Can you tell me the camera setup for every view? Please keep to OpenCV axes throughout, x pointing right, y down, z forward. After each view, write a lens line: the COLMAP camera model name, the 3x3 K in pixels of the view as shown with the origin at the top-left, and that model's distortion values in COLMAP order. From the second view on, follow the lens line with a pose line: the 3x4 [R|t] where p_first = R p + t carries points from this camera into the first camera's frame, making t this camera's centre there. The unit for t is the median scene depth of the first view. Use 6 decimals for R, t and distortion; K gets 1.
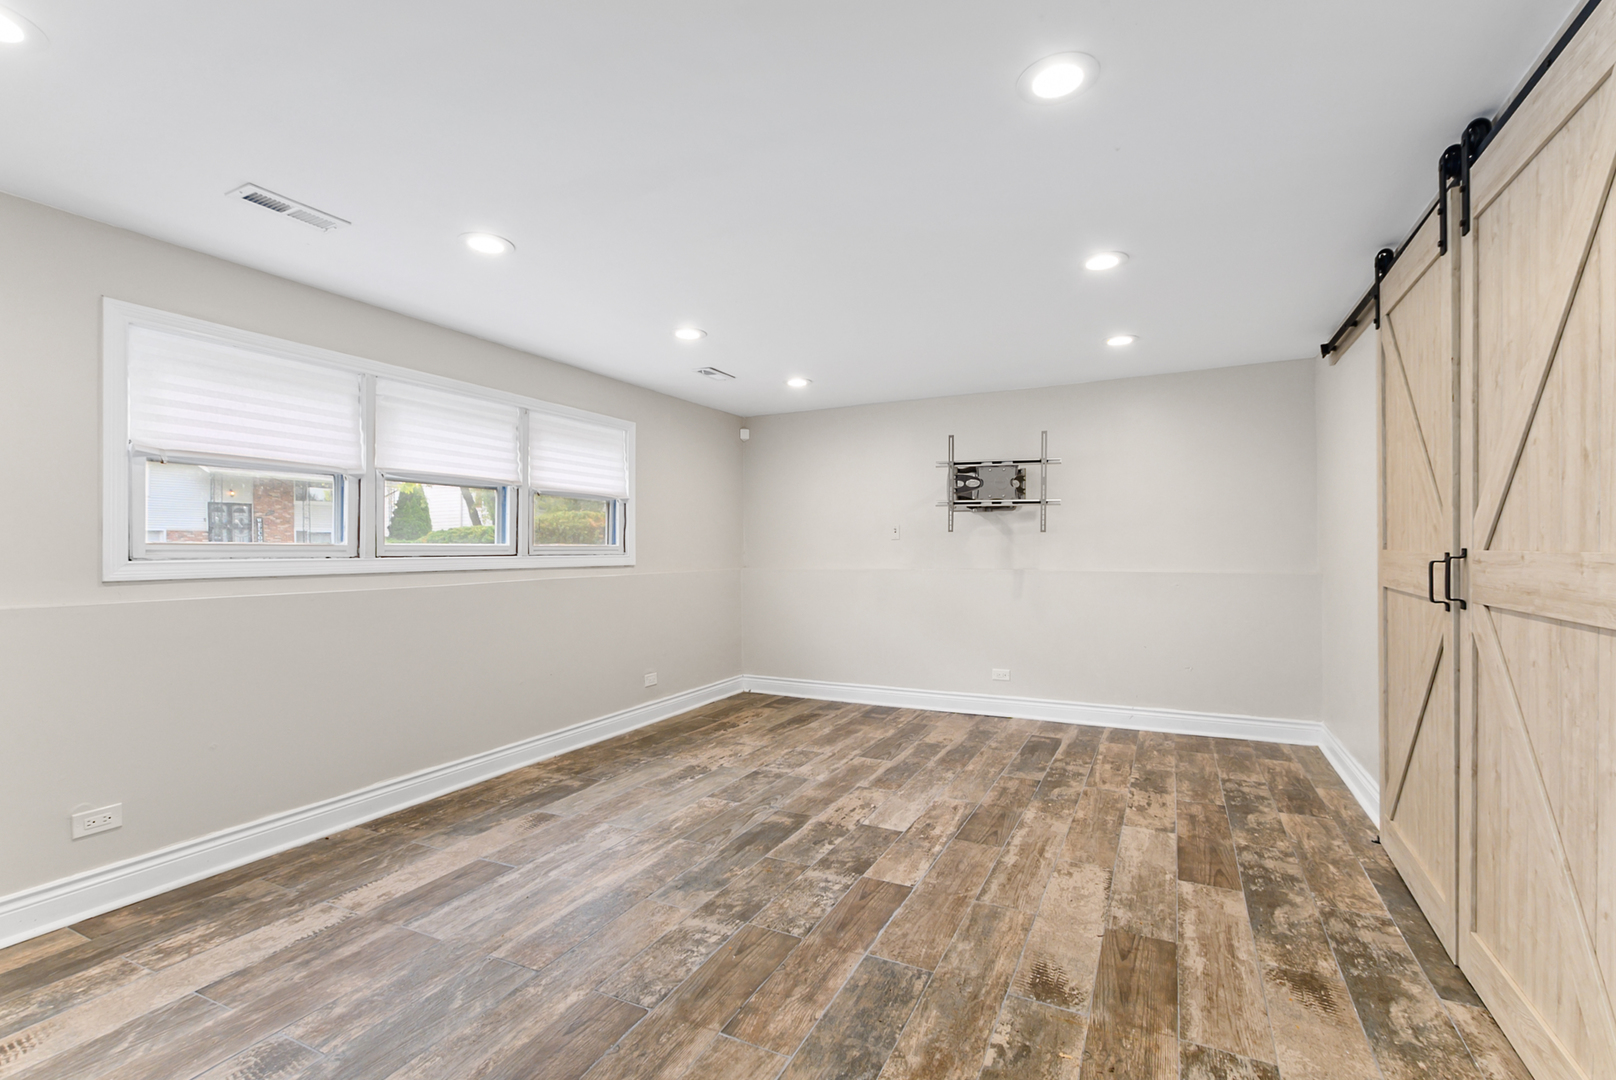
lens RADIAL K [[720.4, 0, 814.8], [0, 720.4, 526.5], [0, 0, 1]] dist [0.002327, -0.000263]
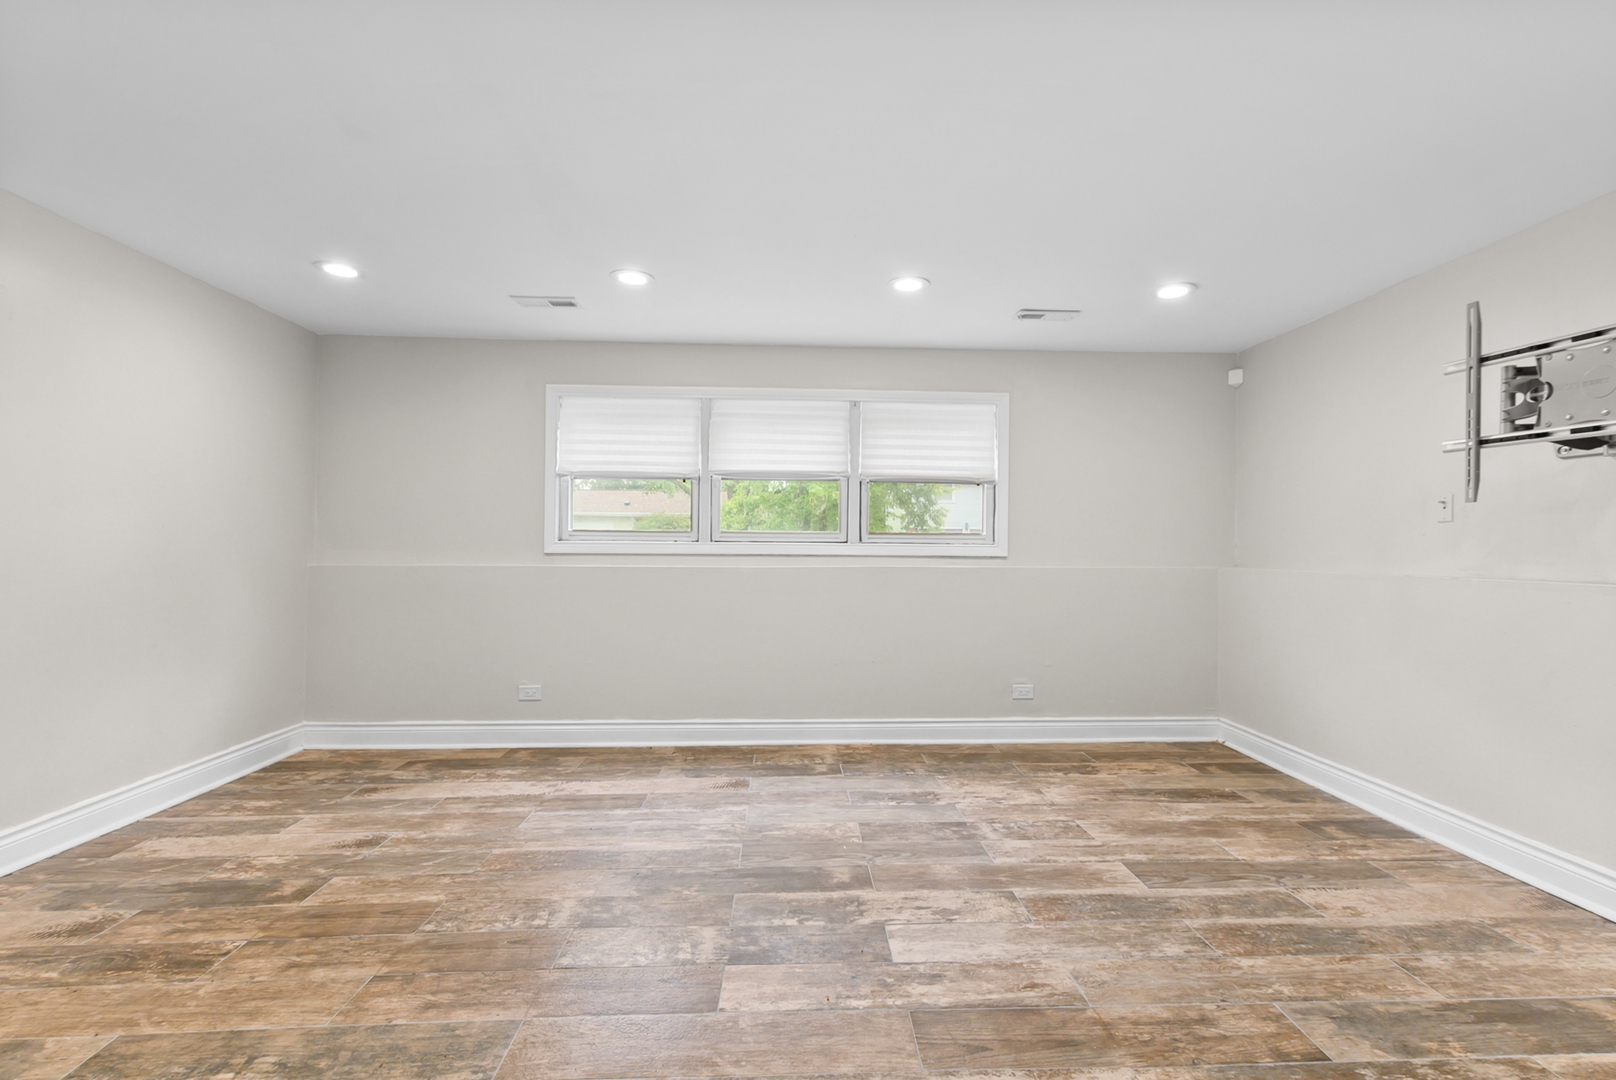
lens RADIAL K [[720.4, 0, 814.8], [0, 720.4, 526.5], [0, 0, 1]] dist [0.002327, -0.000263]
pose [[0.482683, -0.013588, -0.875690, 0.521300], [0.017534, 0.999829, -0.005850, 0.023653], [0.875620, -0.012530, 0.482839, 0.489567]]
